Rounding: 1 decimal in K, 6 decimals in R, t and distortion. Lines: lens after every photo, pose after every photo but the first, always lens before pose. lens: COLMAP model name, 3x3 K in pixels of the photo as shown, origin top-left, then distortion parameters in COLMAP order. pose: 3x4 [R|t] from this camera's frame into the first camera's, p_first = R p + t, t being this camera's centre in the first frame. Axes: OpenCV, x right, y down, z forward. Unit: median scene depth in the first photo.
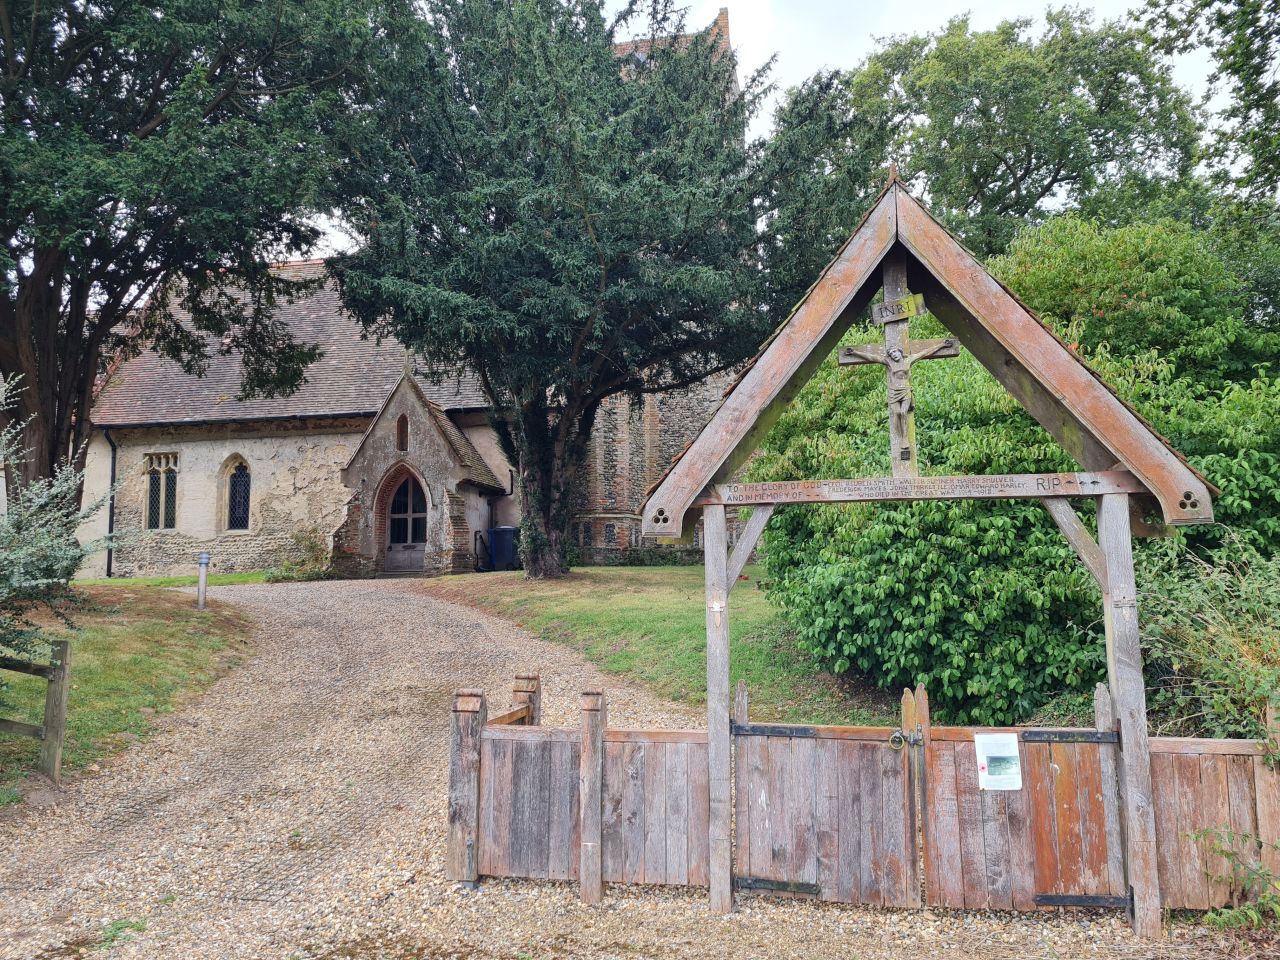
lens RADIAL K [[970.2, 0, 641.2], [0, 970.2, 478.6], [0, 0, 1]] dist [0.053174, -0.015352]
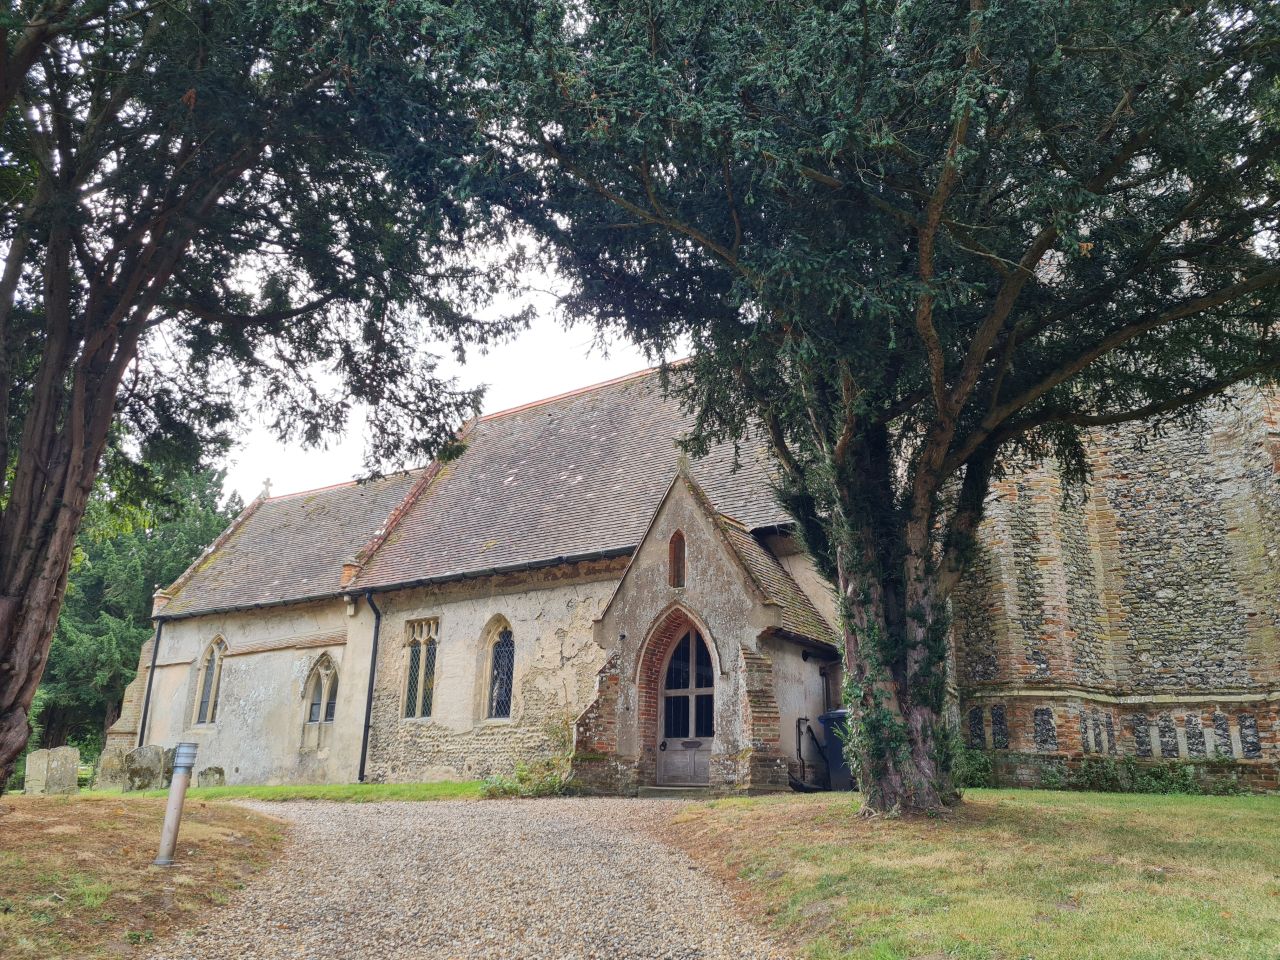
lens RADIAL K [[970.2, 0, 641.9], [0, 970.2, 476.5], [0, 0, 1]] dist [0.053174, -0.015352]
pose [[0.920861, -0.091420, -0.379021, -0.018720], [0.011574, 0.978103, -0.207799, 0.032201], [0.389719, 0.186967, 0.901755, 0.399698]]
